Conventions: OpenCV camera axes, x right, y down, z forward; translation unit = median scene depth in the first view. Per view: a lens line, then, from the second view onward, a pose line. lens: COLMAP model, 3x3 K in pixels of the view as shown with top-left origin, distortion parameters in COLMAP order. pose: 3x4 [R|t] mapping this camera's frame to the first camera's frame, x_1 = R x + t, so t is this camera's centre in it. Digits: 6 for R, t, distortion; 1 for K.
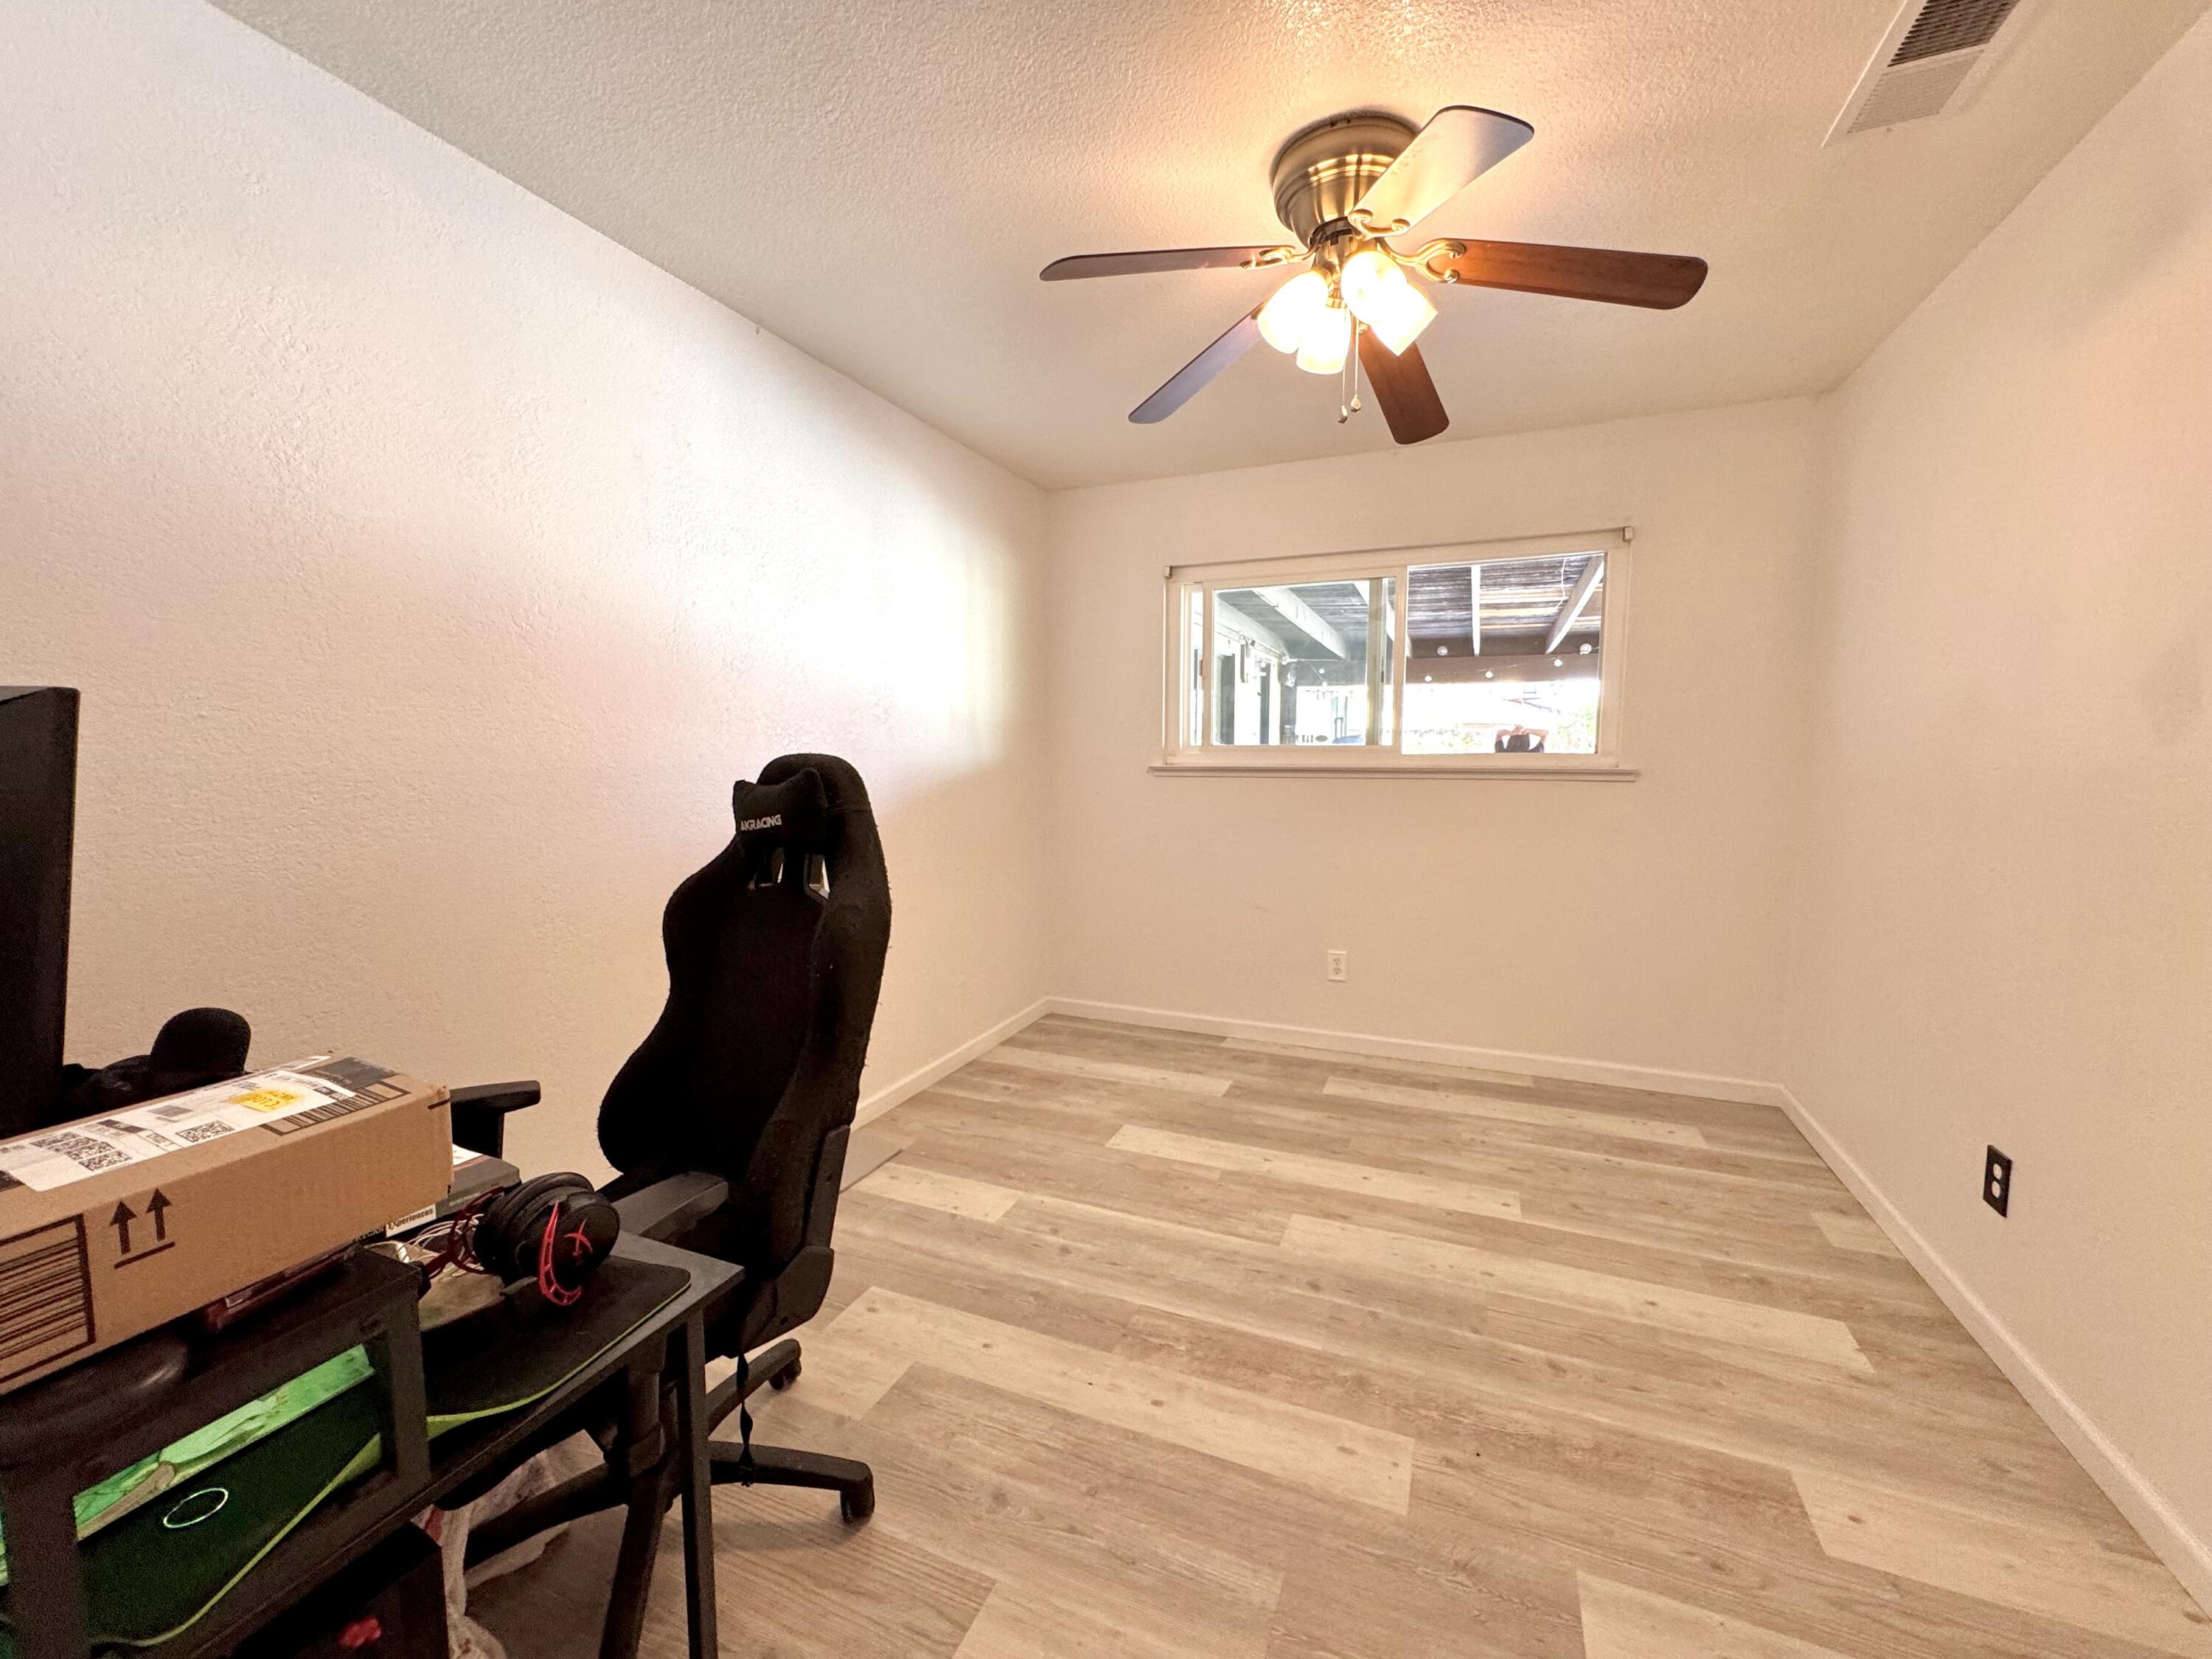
lens RADIAL K [[882.3, 0, 1122.2], [0, 882.3, 838.4], [0, 0, 1]] dist [-0.001190, 0.000697]
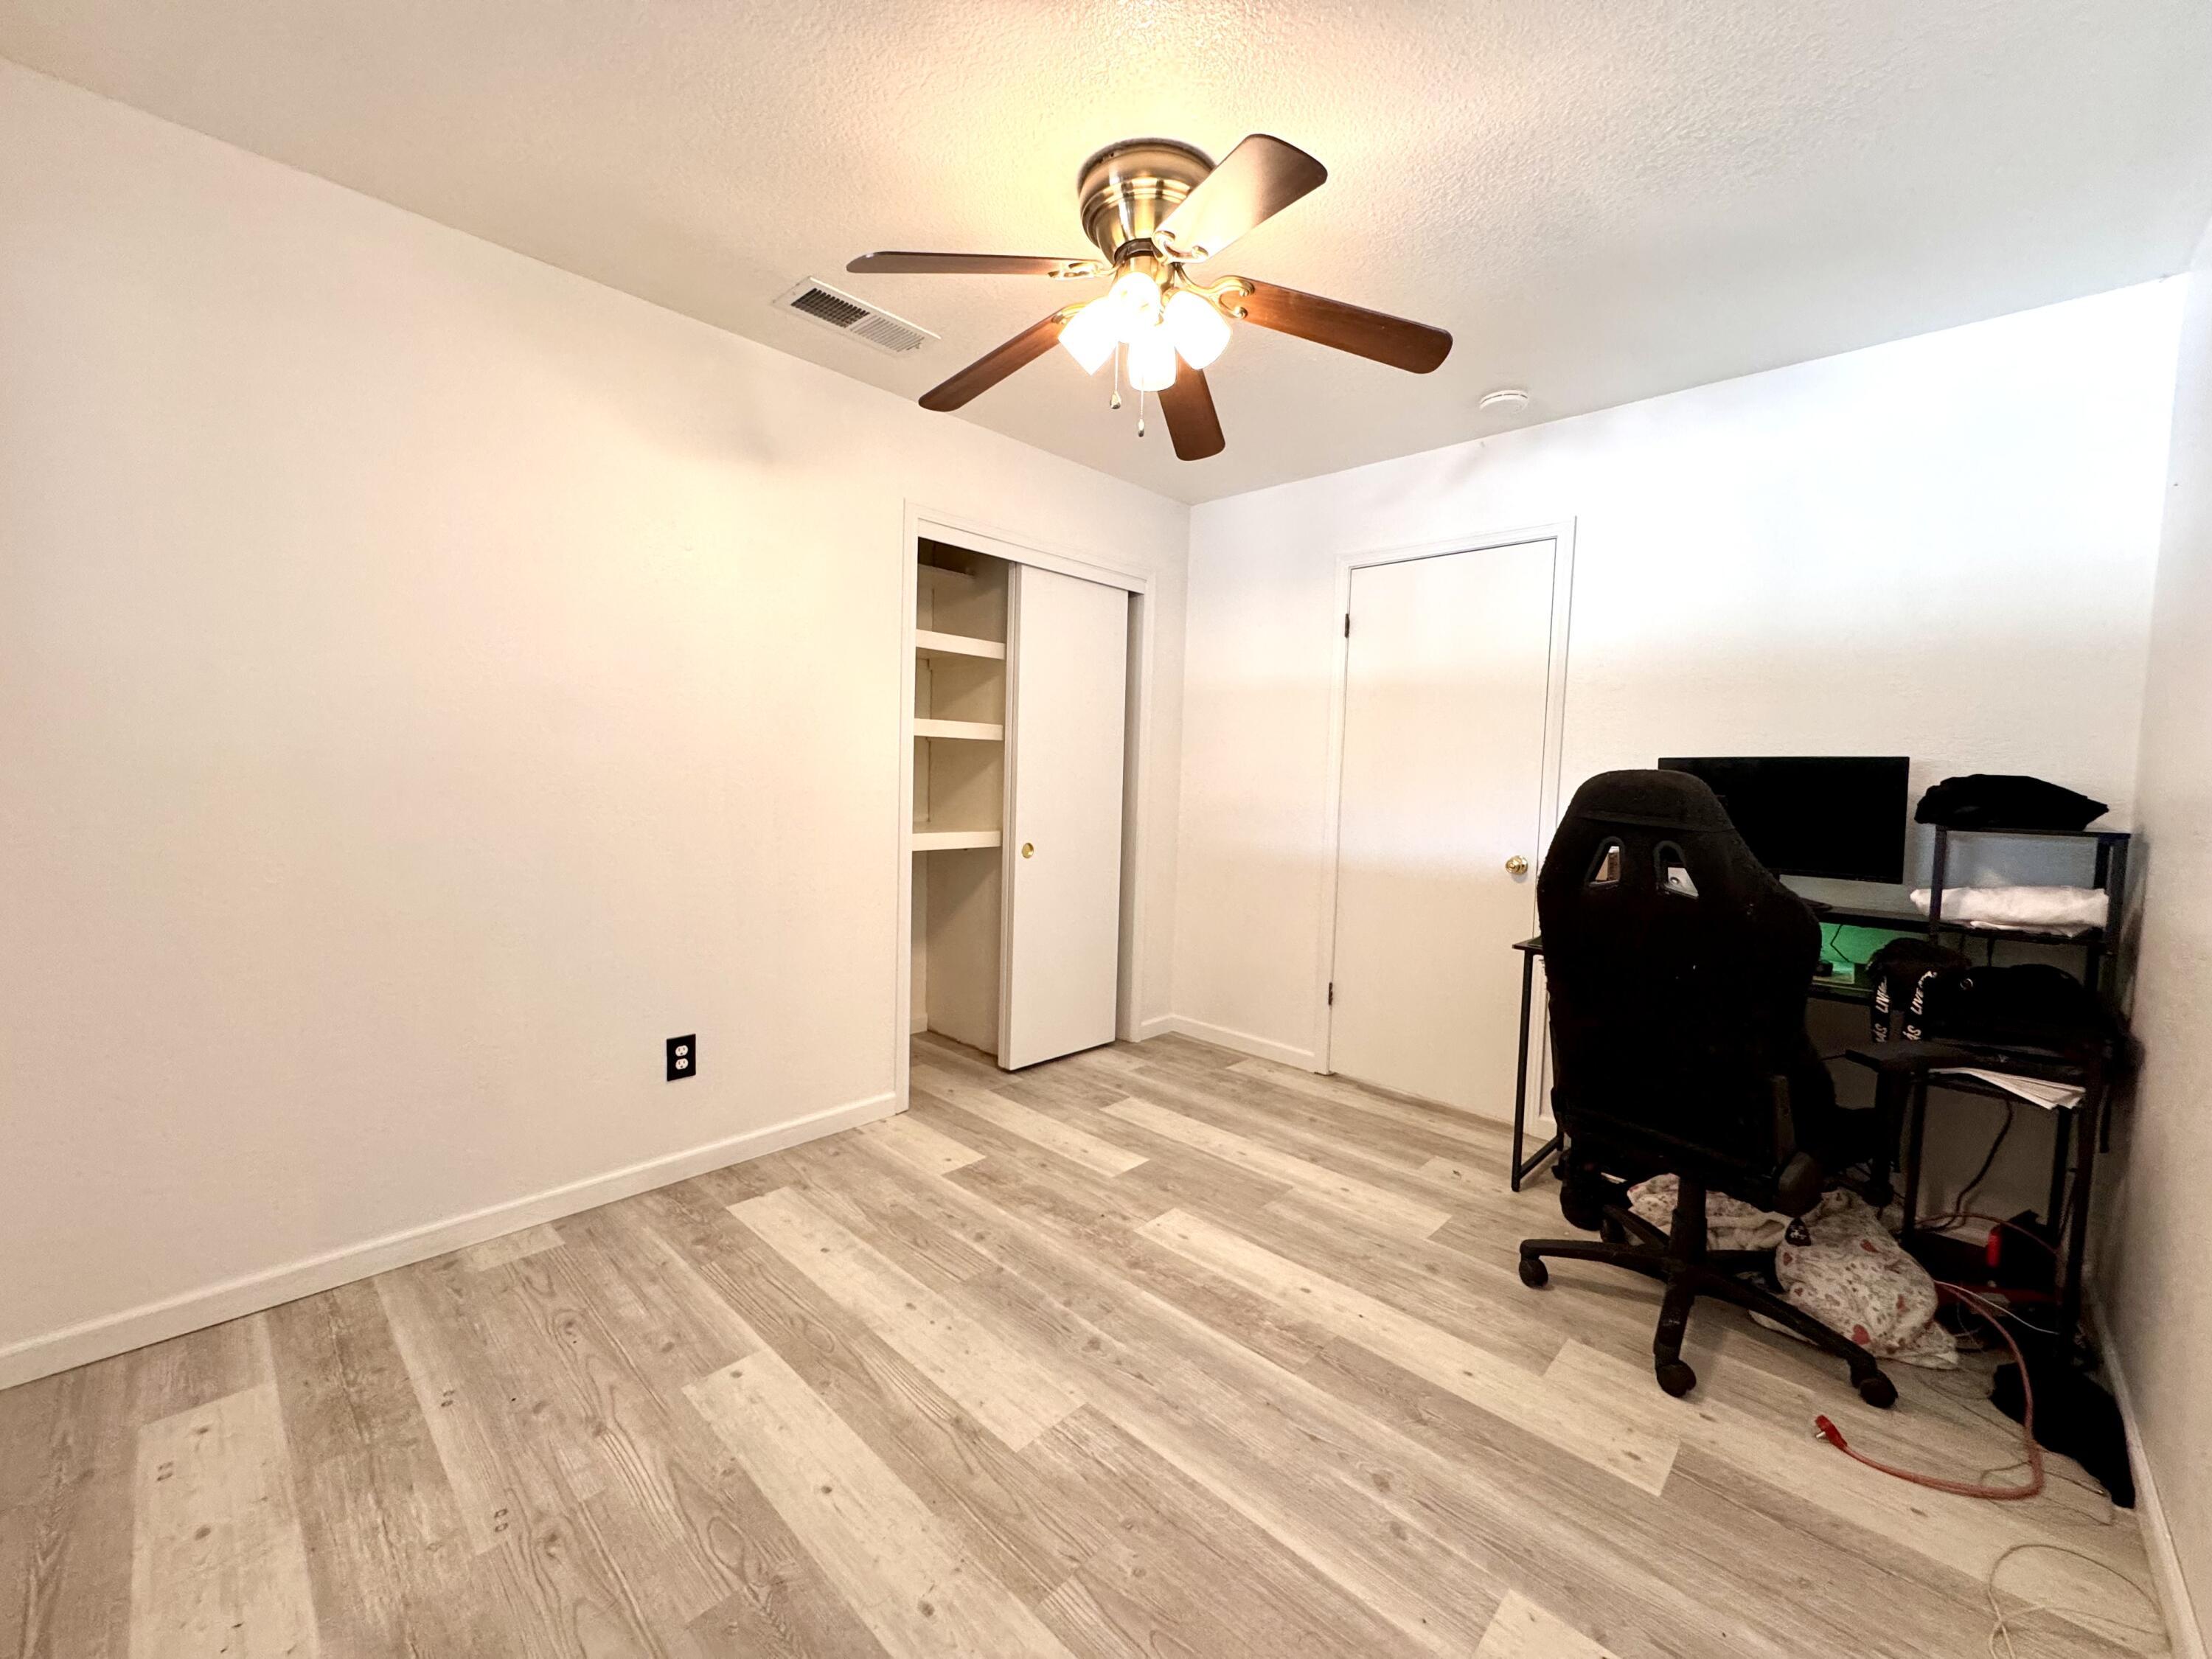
lens RADIAL K [[882.3, 0, 1103.1], [0, 882.3, 824.2], [0, 0, 1]] dist [-0.001190, 0.000697]
pose [[-0.927541, -0.048040, 0.370620, -0.106353], [0.009750, 0.988256, 0.152498, -0.166672], [-0.373593, 0.145062, -0.916180, 1.857105]]
